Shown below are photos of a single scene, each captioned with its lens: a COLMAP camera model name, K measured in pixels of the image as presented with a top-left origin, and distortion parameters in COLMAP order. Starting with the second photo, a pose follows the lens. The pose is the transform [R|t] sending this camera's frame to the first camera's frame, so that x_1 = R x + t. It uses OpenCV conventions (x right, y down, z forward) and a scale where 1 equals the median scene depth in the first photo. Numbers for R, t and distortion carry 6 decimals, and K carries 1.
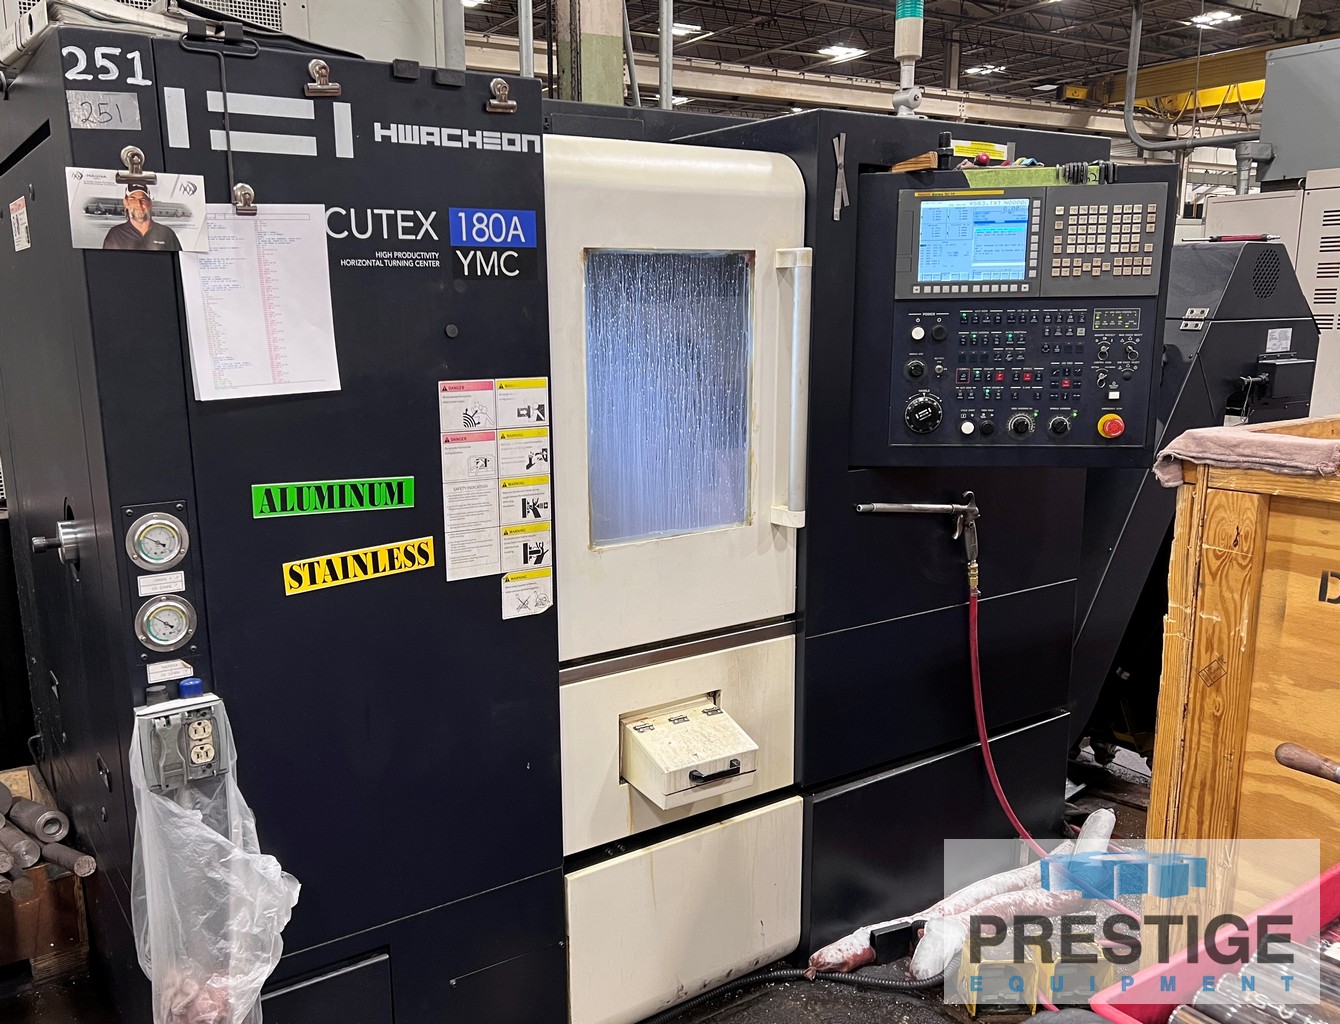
lens RADIAL K [[989.6, 0, 664.4], [0, 989.6, 518.8], [0, 0, 1]] dist [0.000256, -0.014312]
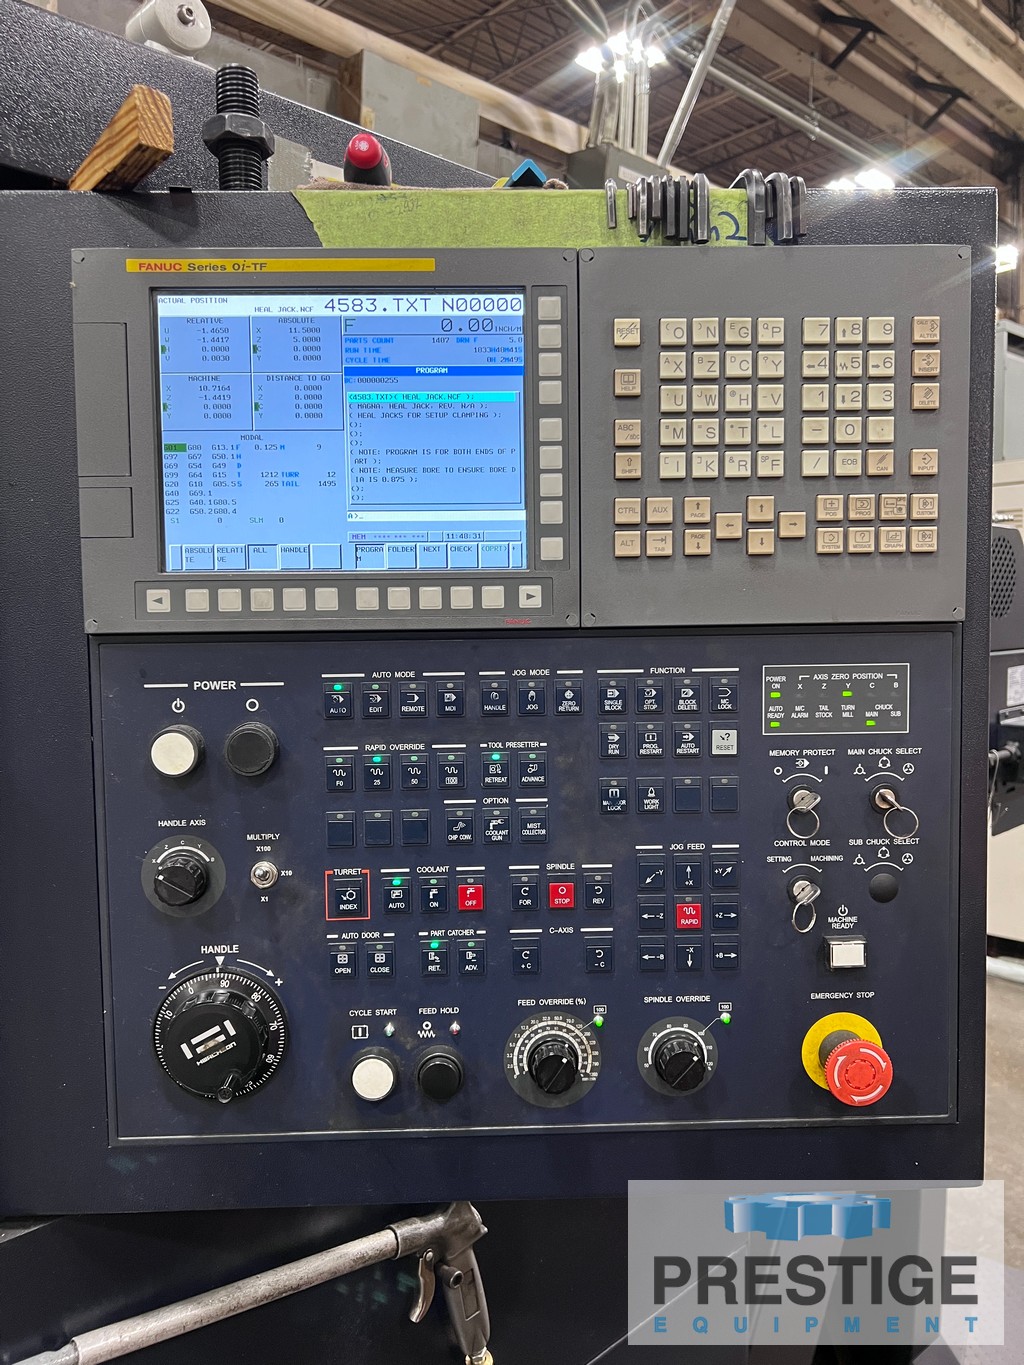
lens RADIAL K [[1037.5, 0, 510.7], [0, 1037.5, 682.4], [0, 0, 1]] dist [0.051795, -0.066133]
pose [[0.980589, -0.014352, 0.195549, 0.299387], [0.042493, 0.989171, -0.140485, -0.166519], [-0.191415, 0.146067, 0.970580, 0.711609]]
